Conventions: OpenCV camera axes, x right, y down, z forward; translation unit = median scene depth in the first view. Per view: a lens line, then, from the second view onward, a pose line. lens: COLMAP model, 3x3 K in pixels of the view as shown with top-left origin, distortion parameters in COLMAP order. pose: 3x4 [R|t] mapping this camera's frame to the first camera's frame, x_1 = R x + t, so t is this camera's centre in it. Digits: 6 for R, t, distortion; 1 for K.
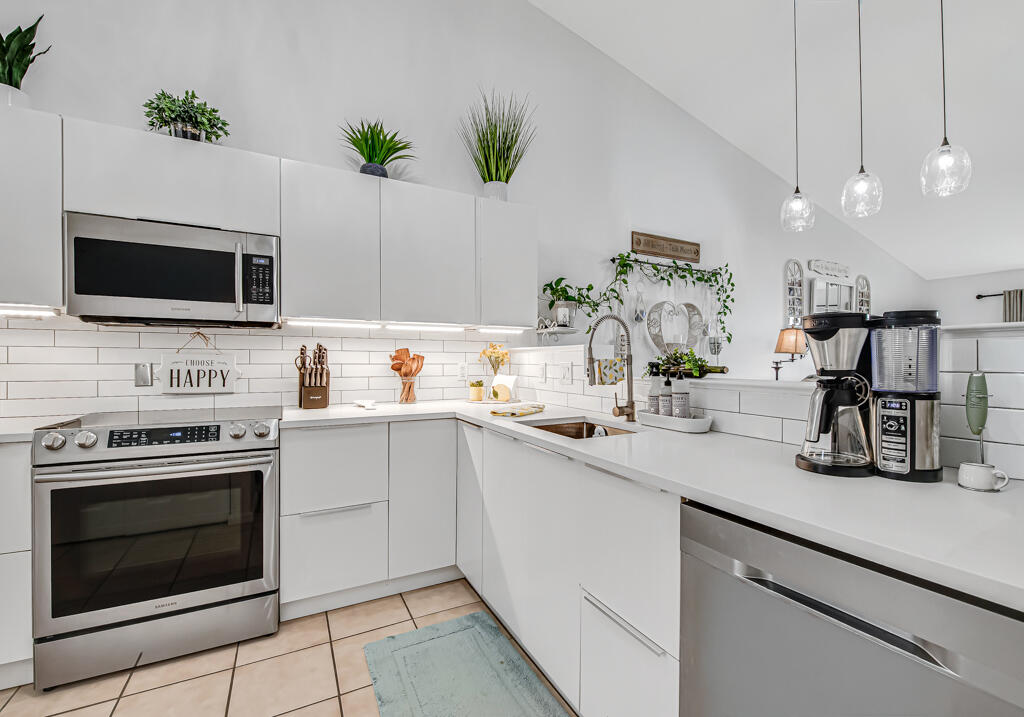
lens RADIAL K [[439.3, 0, 536.5], [0, 439.3, 362.2], [0, 0, 1]] dist [-0.014733, 0.000050]
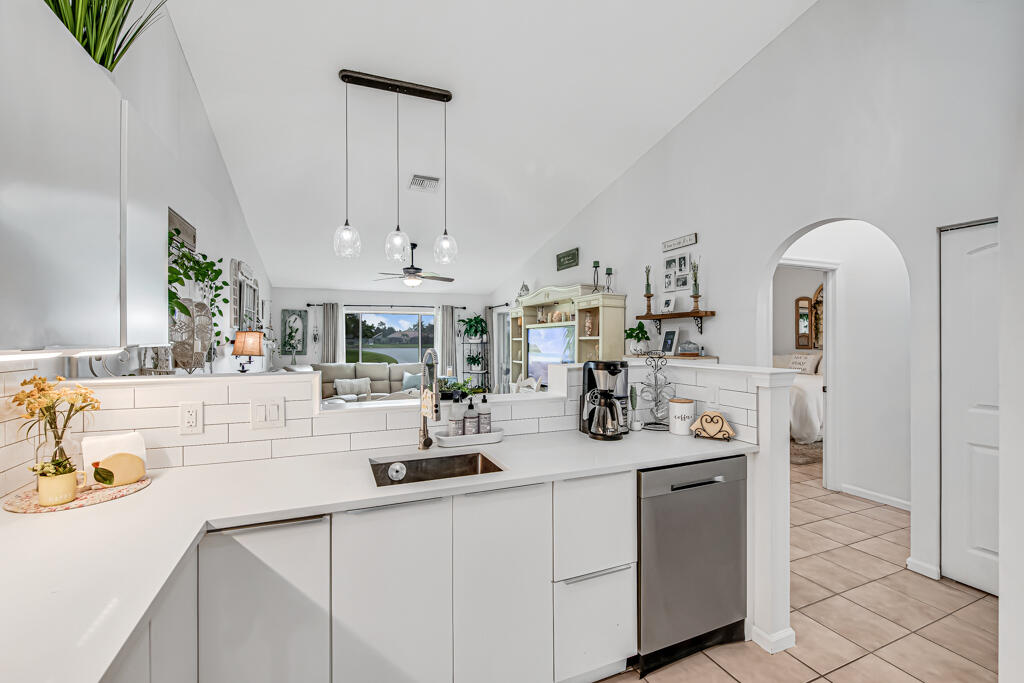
lens RADIAL K [[435.4, 0, 505.1], [0, 435.4, 337.8], [0, 0, 1]] dist [-0.001613, -0.010134]
pose [[0.121481, 0.001085, 0.992593, -0.702716], [0.007899, 0.999967, -0.002059, -0.111259], [-0.992562, 0.008091, 0.121468, 0.603821]]
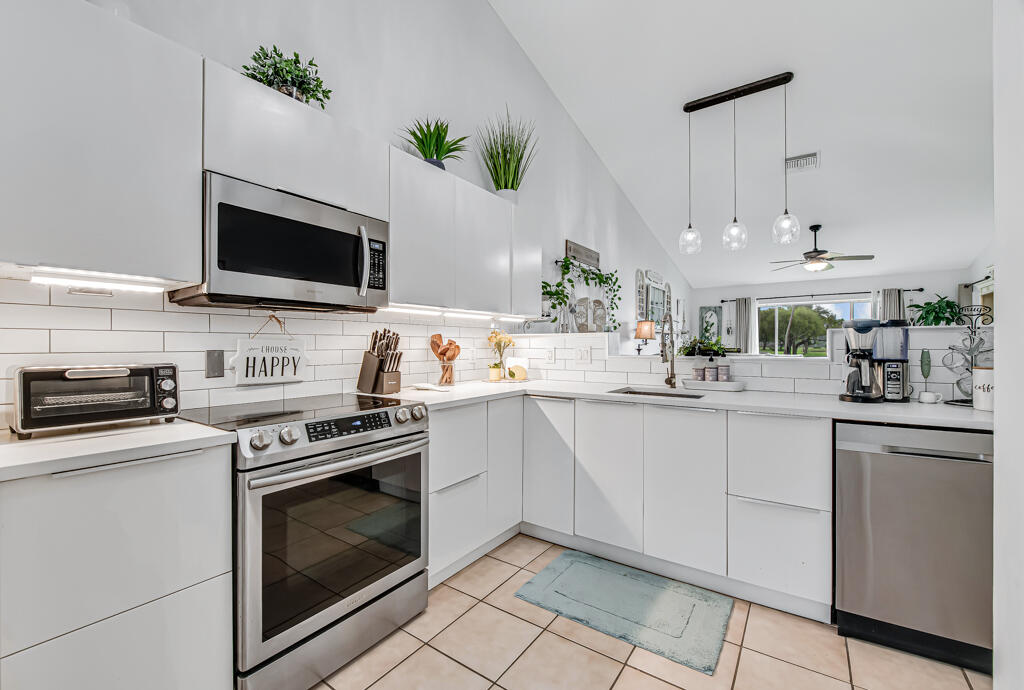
lens RADIAL K [[418.3, 0, 512.0], [0, 418.3, 345.0], [0, 0, 1]] dist [-0.011941, 0.000024]
pose [[0.901128, -0.004831, 0.433527, -0.737976], [0.005870, 0.999982, -0.001058, -0.003876], [-0.433514, 0.003498, 0.901140, 0.011754]]
